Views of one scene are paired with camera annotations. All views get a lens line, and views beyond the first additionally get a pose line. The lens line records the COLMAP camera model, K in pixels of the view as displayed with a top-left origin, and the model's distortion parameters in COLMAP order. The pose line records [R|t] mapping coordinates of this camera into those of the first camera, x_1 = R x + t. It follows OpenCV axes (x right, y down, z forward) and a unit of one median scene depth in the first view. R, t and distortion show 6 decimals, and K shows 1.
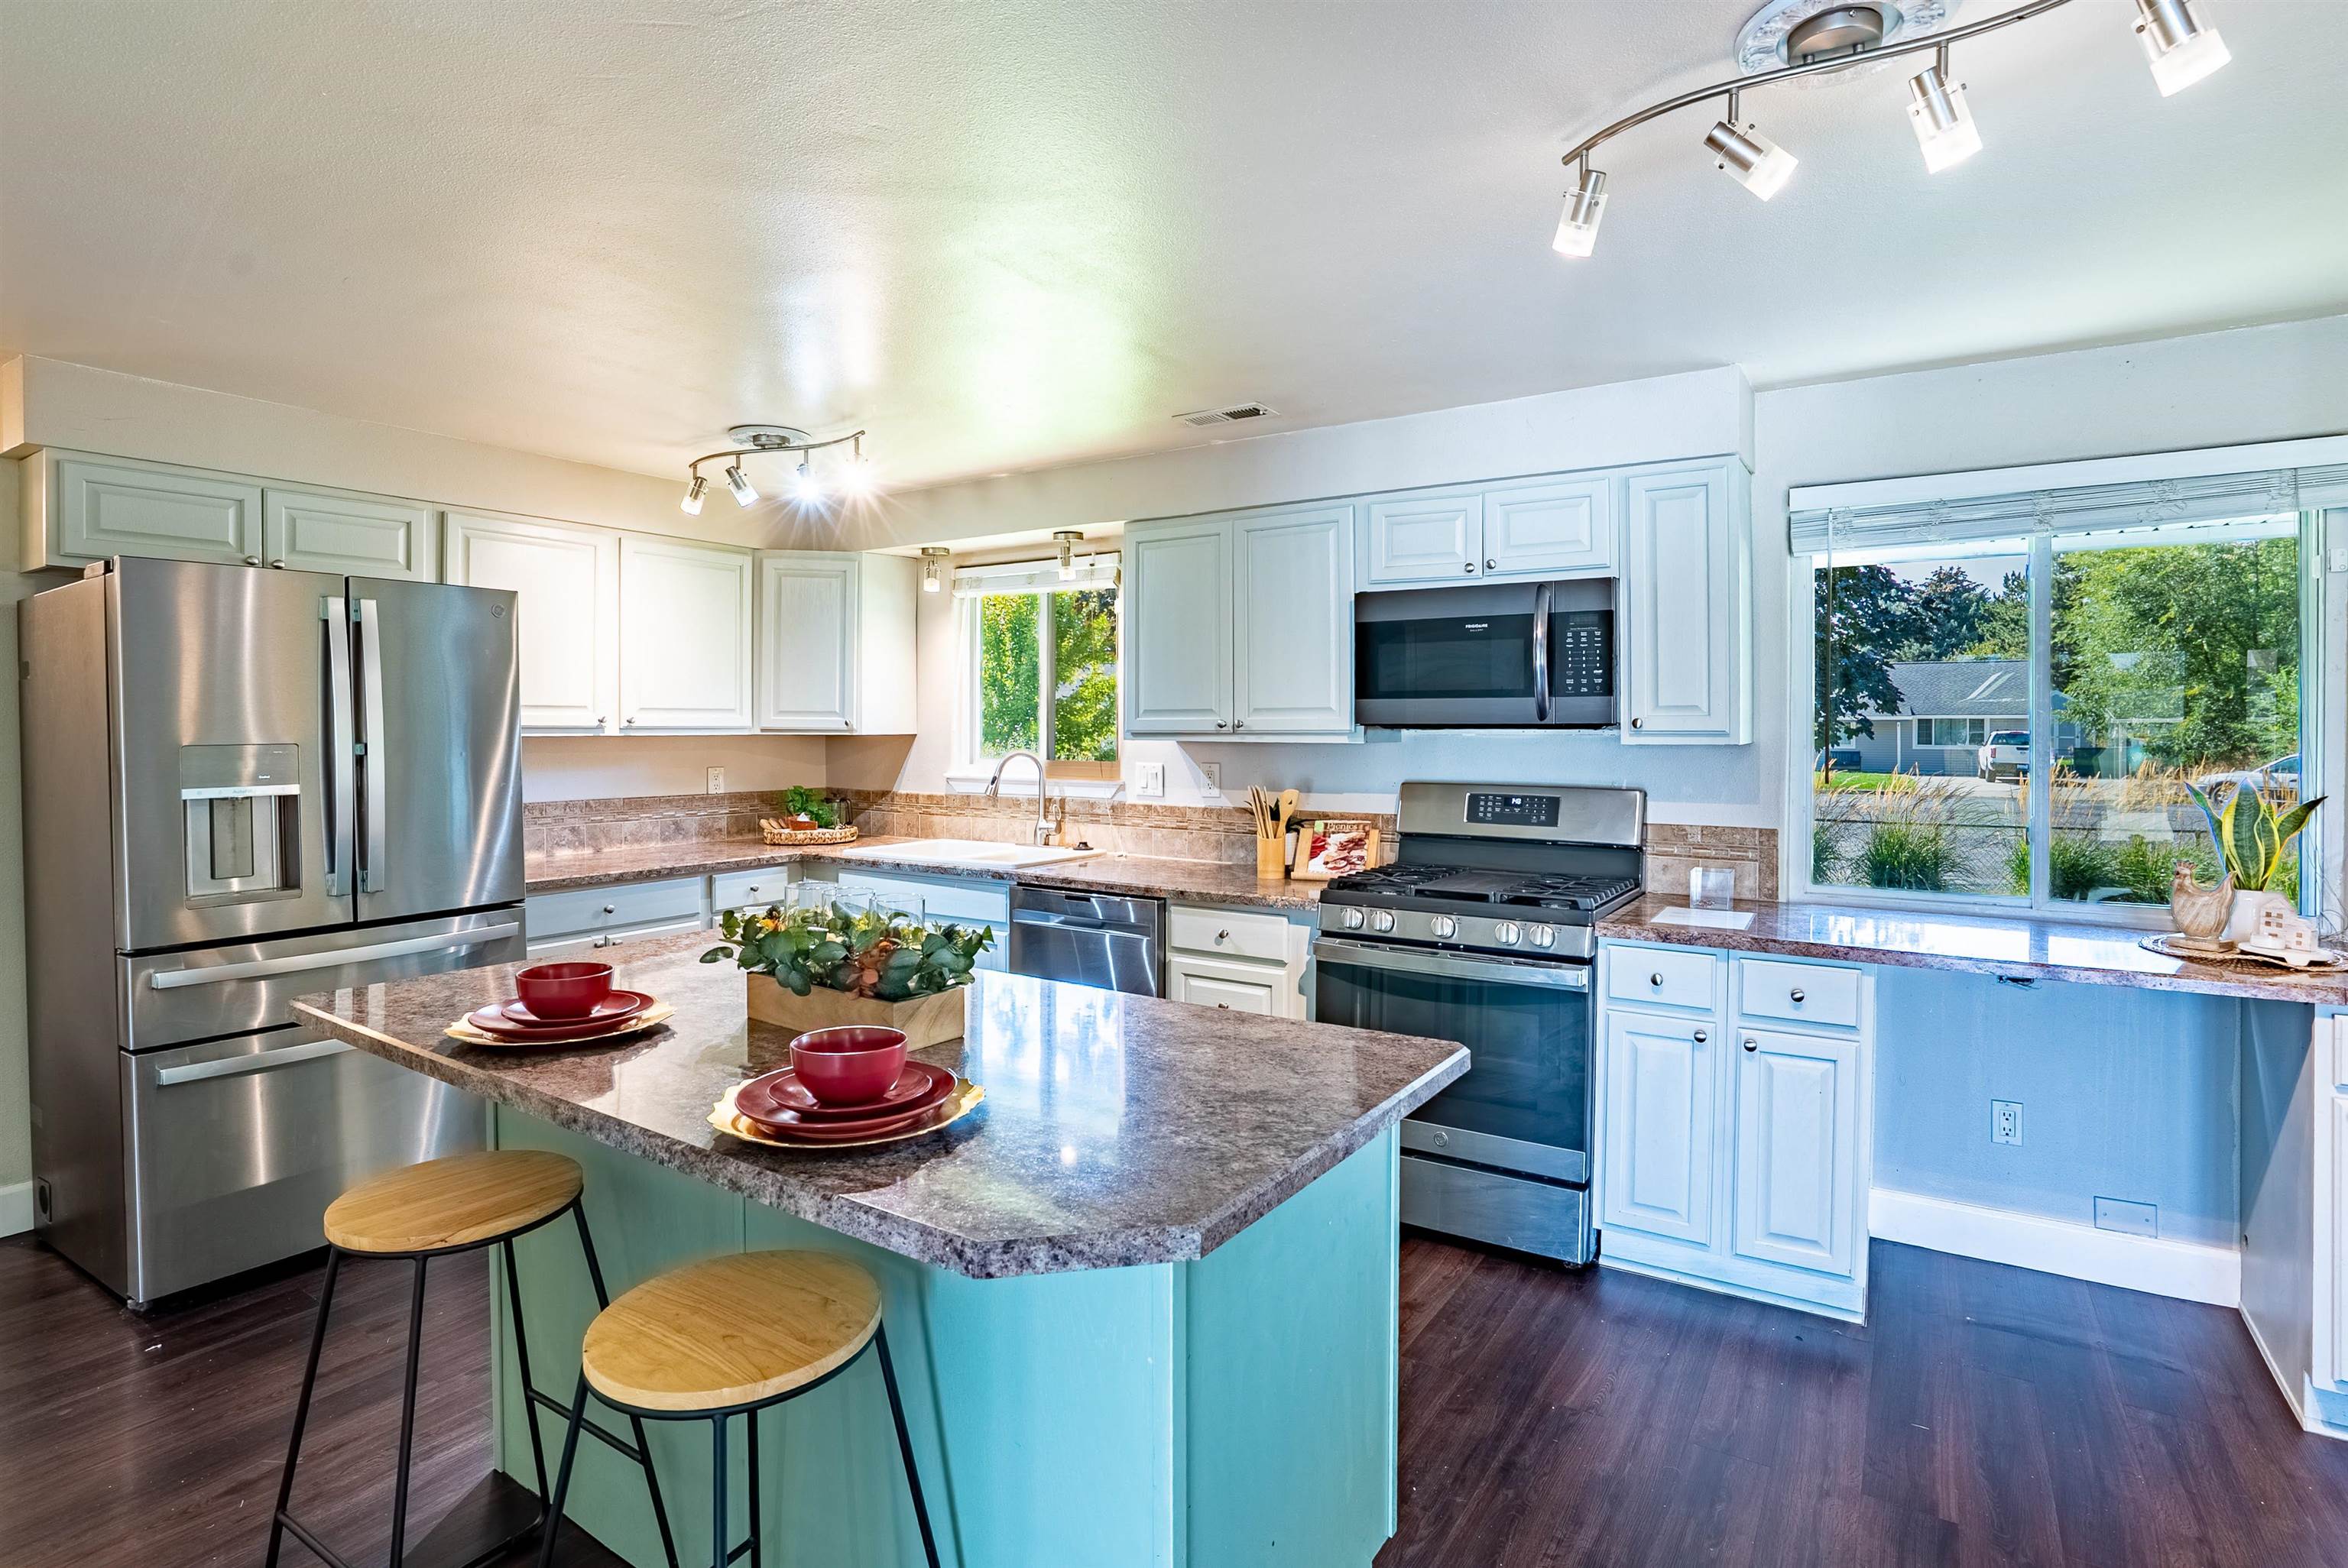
lens RADIAL K [[1149.2, 0, 1251.1], [0, 1149.2, 738.7], [0, 0, 1]] dist [-0.050366, 0.016396]
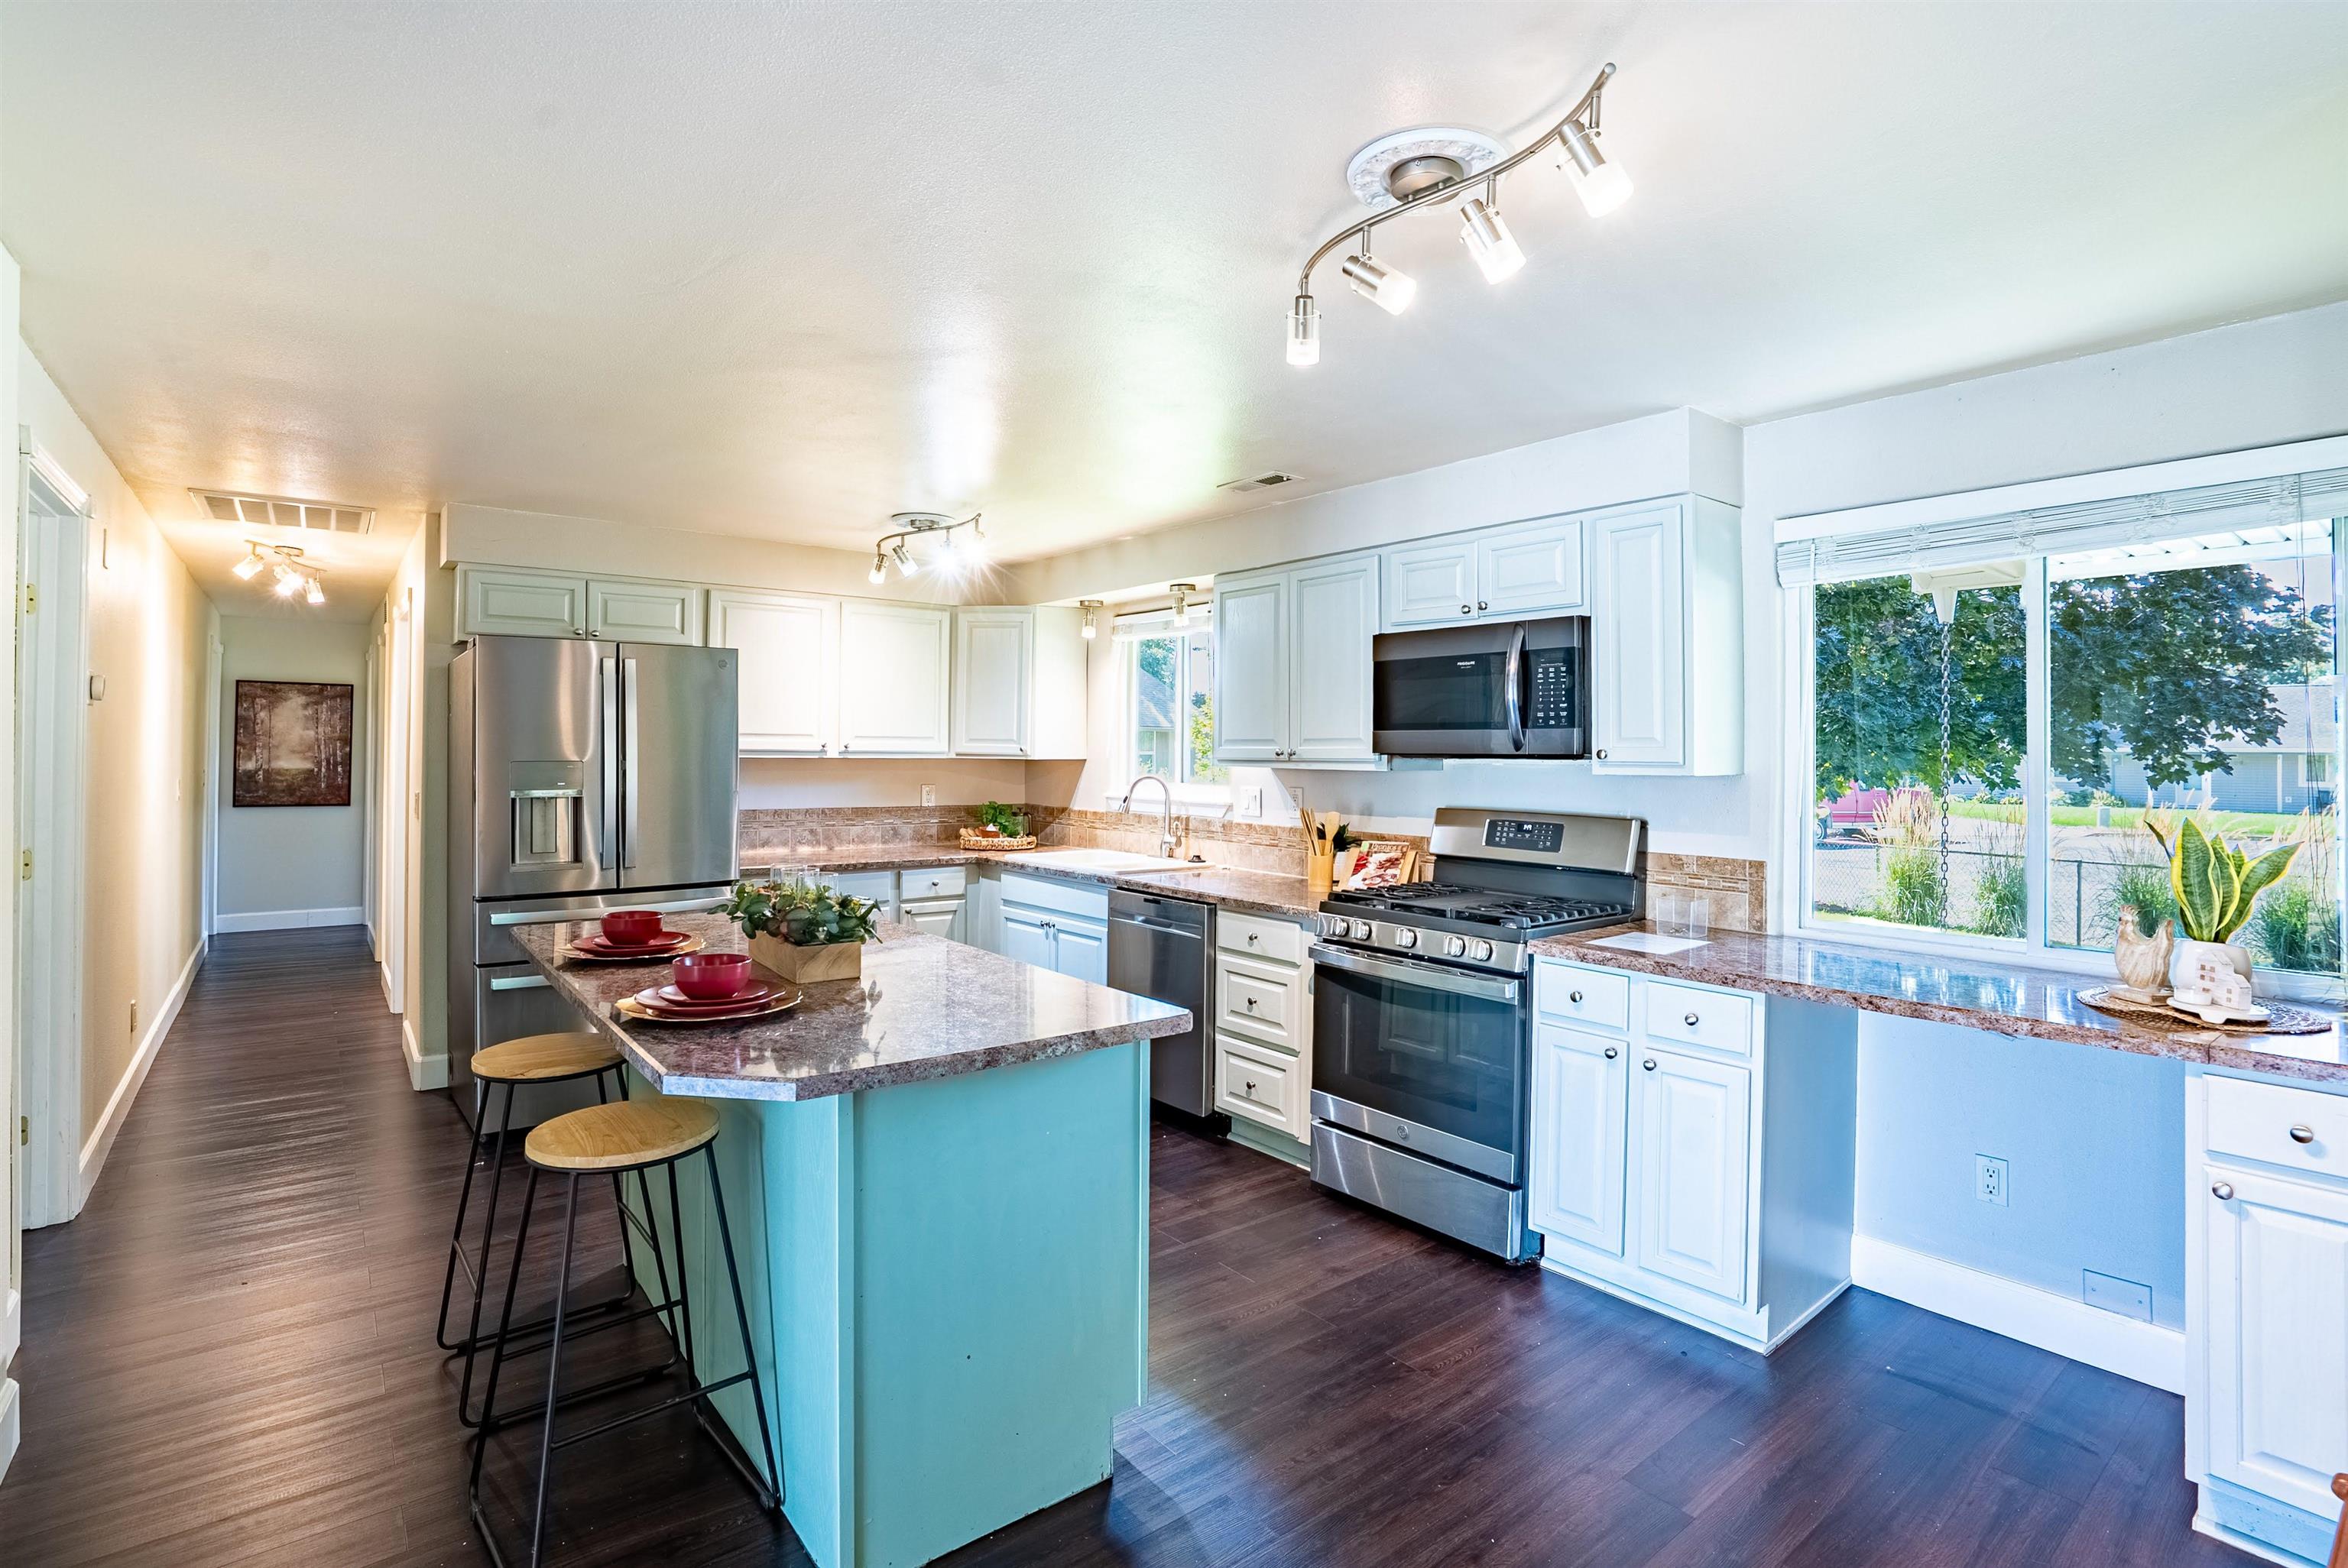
lens RADIAL K [[1149.2, 0, 1245.2], [0, 1149.2, 745.4], [0, 0, 1]] dist [-0.050366, 0.016396]
pose [[0.949390, 0.004976, -0.314061, 0.332547], [-0.010719, 0.999805, -0.016563, -0.000594], [0.313917, 0.019091, 0.949258, -0.088536]]
